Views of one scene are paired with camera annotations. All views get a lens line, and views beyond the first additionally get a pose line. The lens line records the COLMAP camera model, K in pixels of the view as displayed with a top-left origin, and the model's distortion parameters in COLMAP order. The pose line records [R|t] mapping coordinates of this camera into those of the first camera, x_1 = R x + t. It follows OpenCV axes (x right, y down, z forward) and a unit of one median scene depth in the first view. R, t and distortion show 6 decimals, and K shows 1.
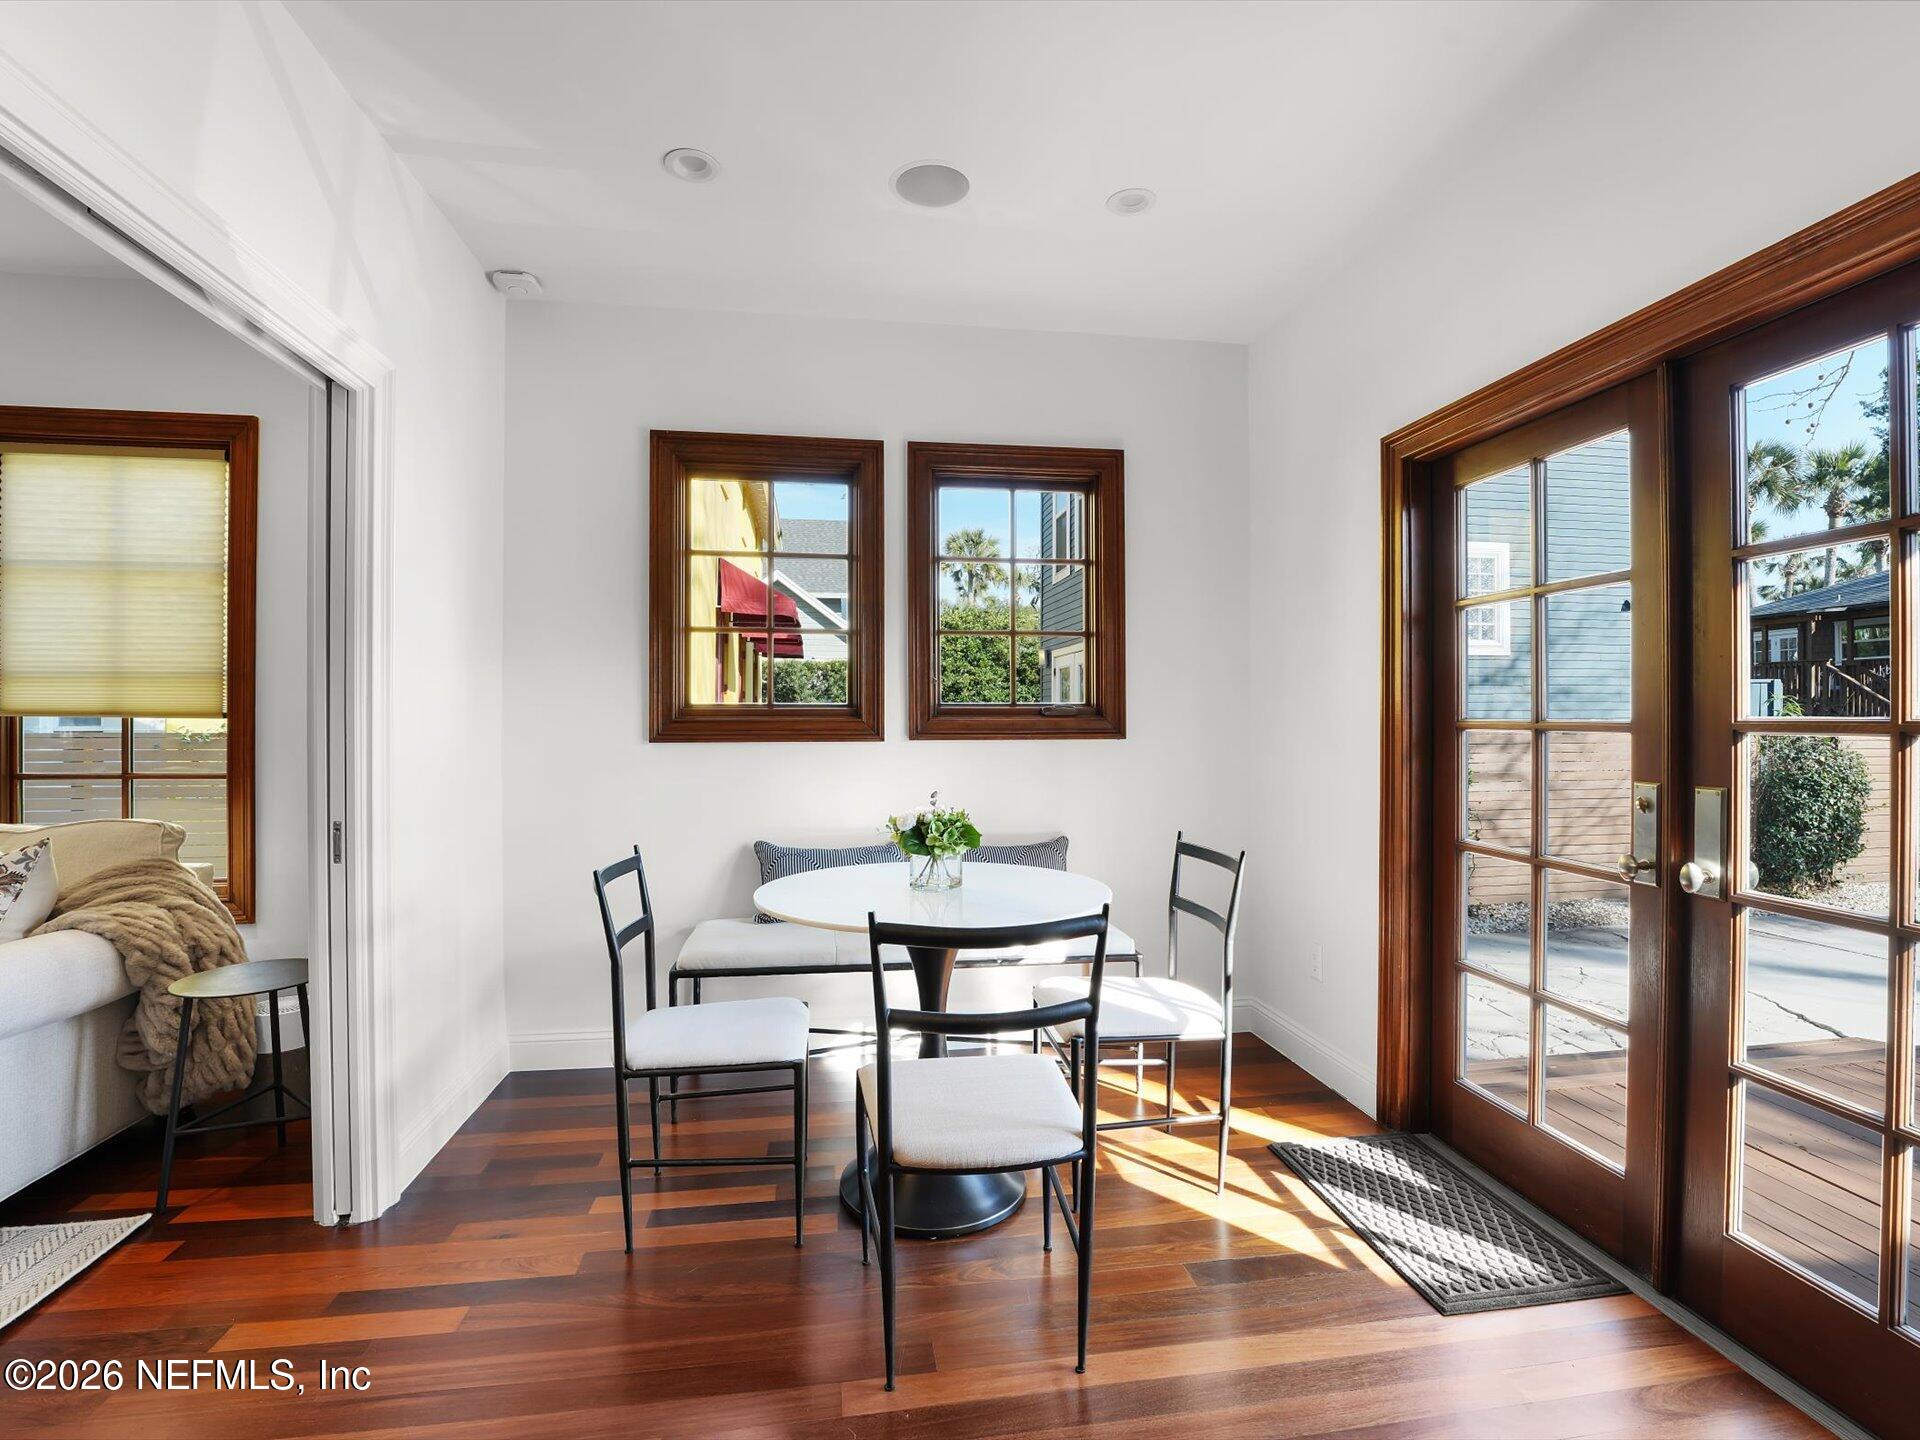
lens RADIAL K [[921.5, 0, 964.9], [0, 921.5, 719.7], [0, 0, 1]] dist [-0.029297, 0.003610]
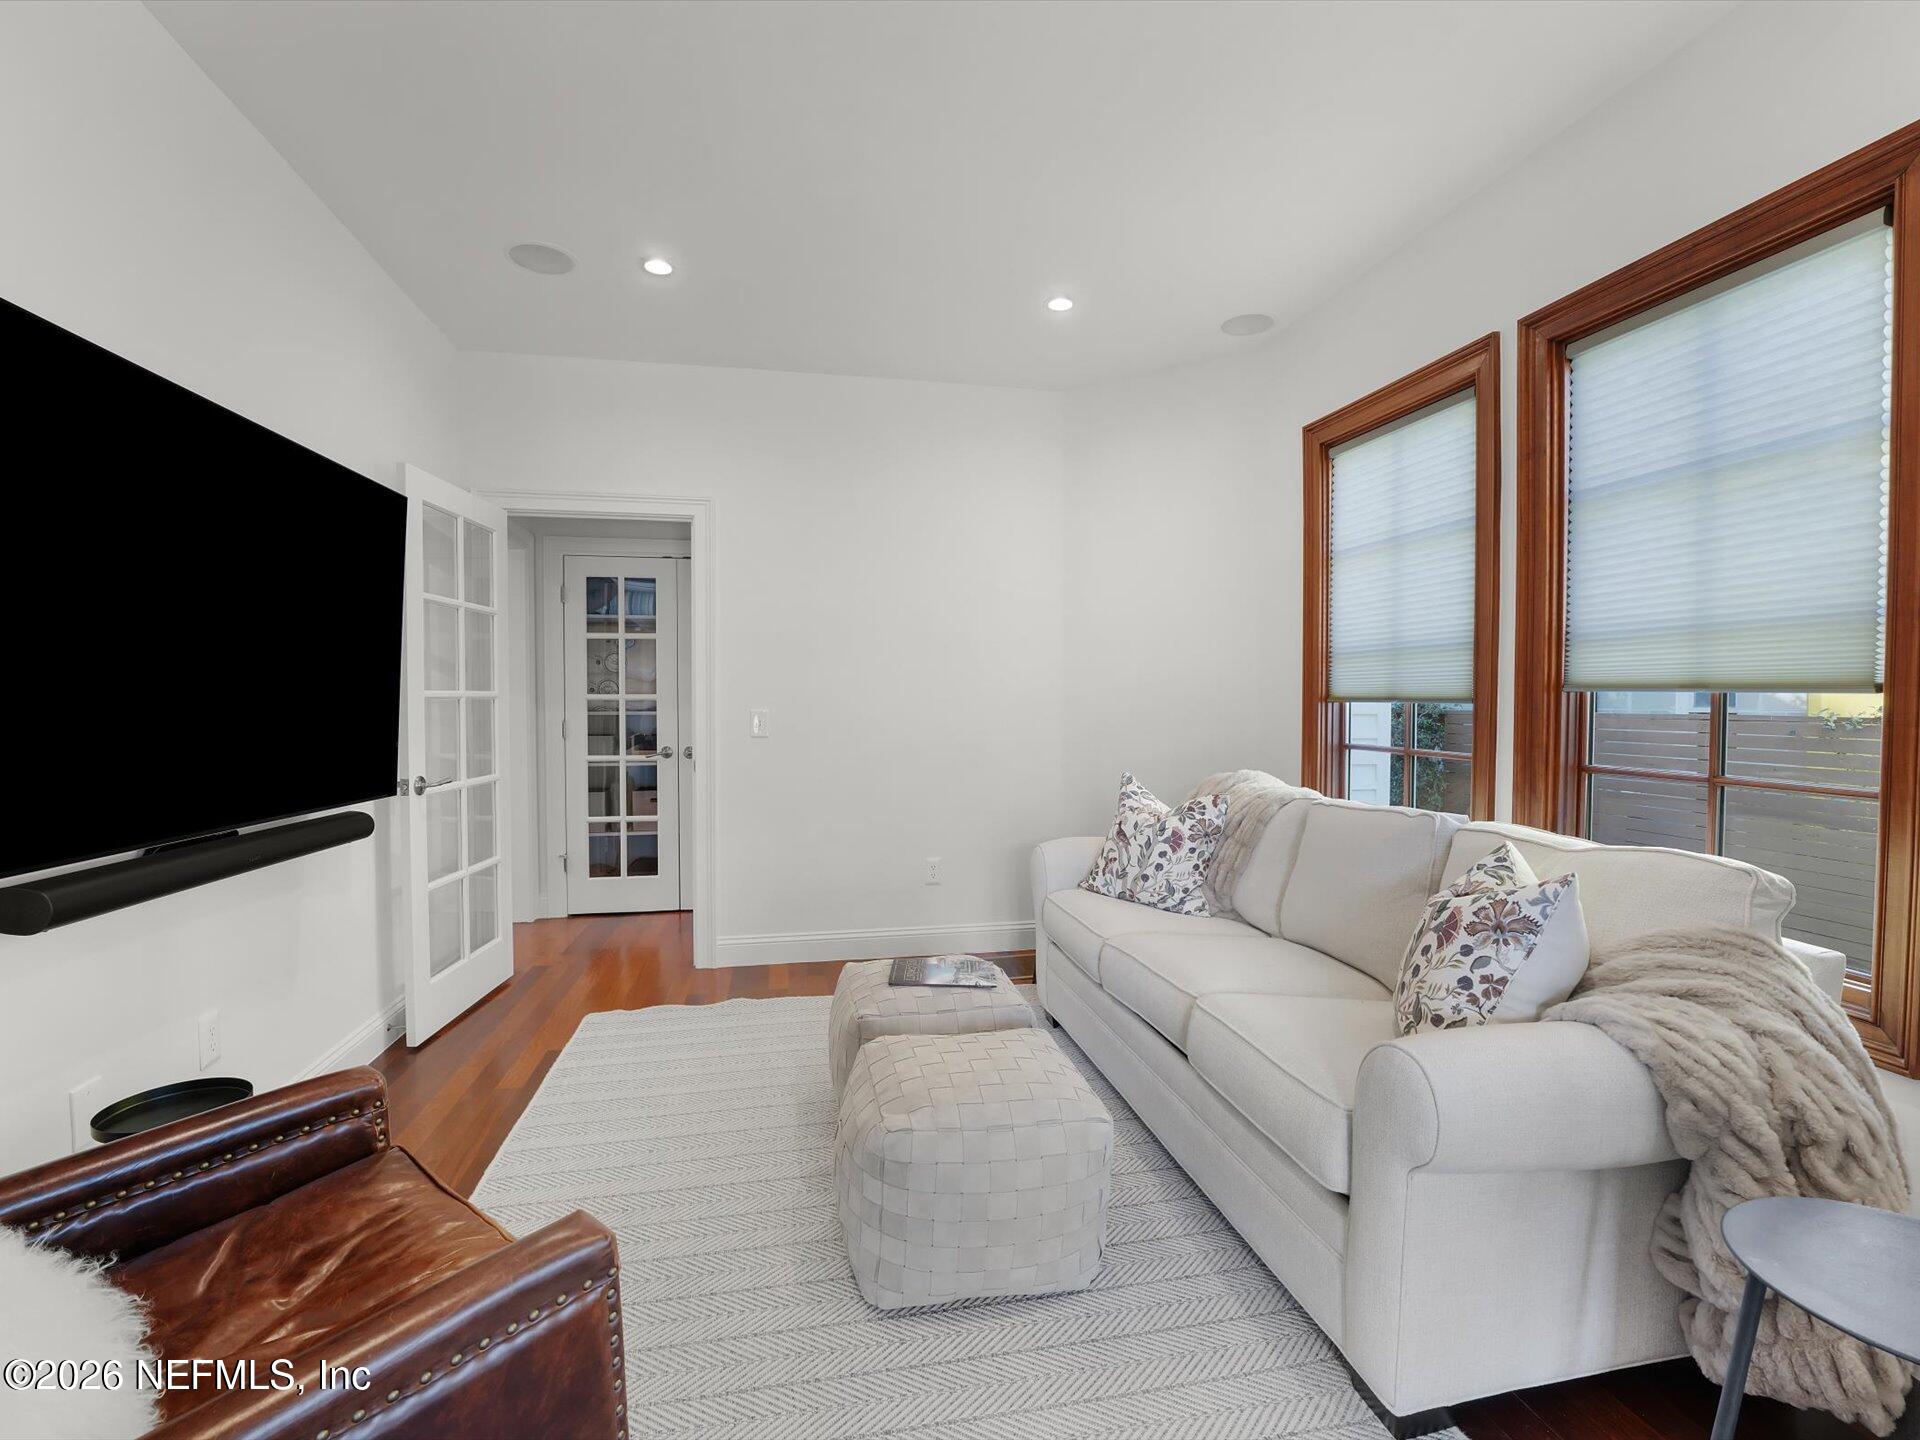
lens RADIAL K [[921.5, 0, 956.0], [0, 921.5, 726.8], [0, 0, 1]] dist [-0.029297, 0.003610]
pose [[0.082165, 0.031085, -0.996134, -0.374426], [-0.003630, 0.999516, 0.030891, 0.004716], [0.996612, 0.001078, 0.082238, 0.463627]]
